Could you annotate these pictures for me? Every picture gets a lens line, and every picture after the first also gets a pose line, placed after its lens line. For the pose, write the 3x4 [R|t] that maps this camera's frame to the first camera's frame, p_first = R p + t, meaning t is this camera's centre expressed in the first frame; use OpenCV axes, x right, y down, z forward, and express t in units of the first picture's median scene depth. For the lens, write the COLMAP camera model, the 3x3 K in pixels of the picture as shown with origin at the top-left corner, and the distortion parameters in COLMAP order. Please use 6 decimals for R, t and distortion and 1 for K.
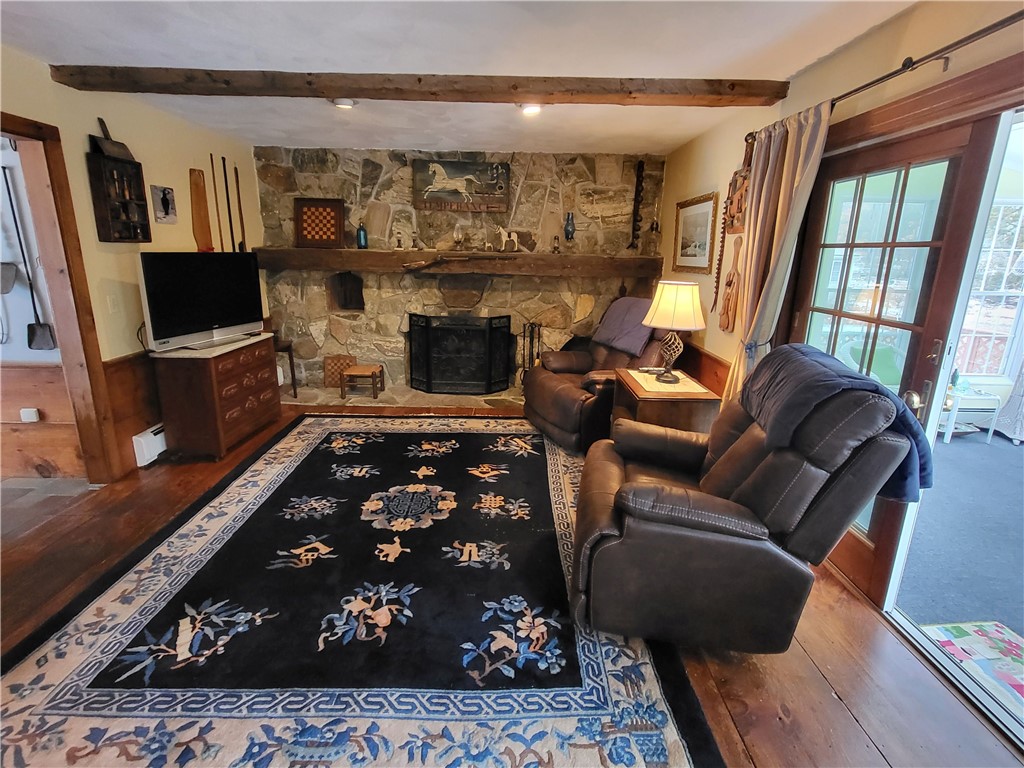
lens RADIAL K [[457.3, 0, 513.6], [0, 457.3, 360.9], [0, 0, 1]] dist [-0.002057, -0.013629]
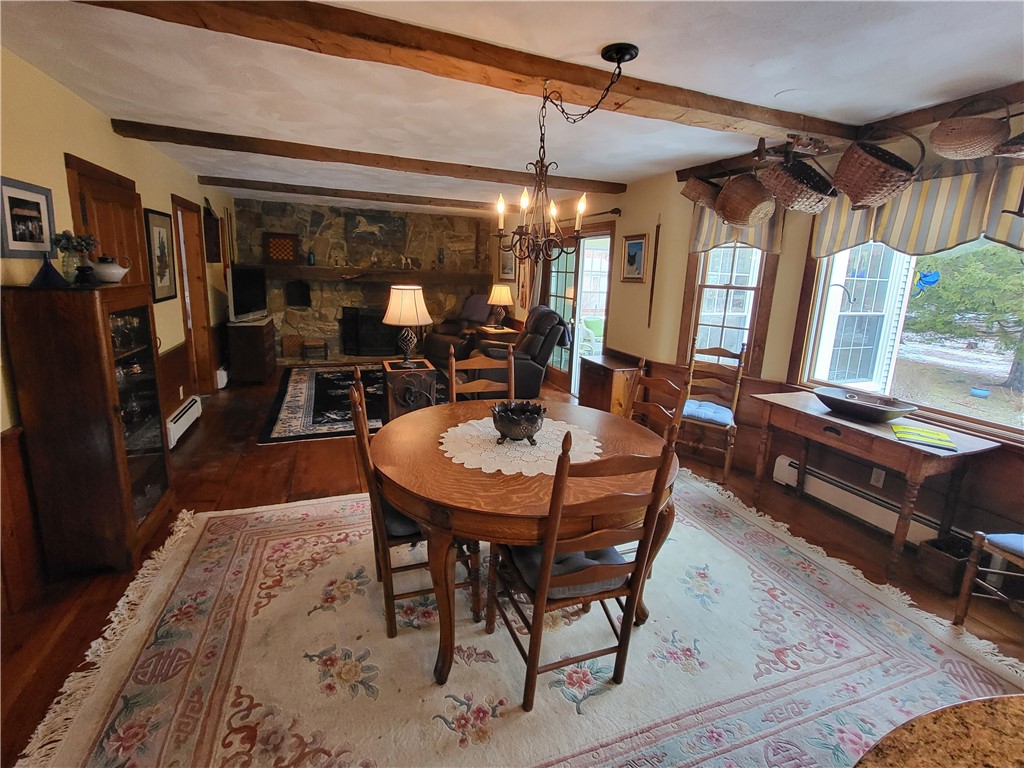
lens RADIAL K [[457.3, 0, 513.6], [0, 457.3, 360.9], [0, 0, 1]] dist [-0.002057, -0.013629]
pose [[0.935125, -0.053440, 0.350264, -0.252049], [0.062441, 0.997944, -0.014445, 0.151218], [-0.348772, 0.035378, 0.936539, -0.721731]]
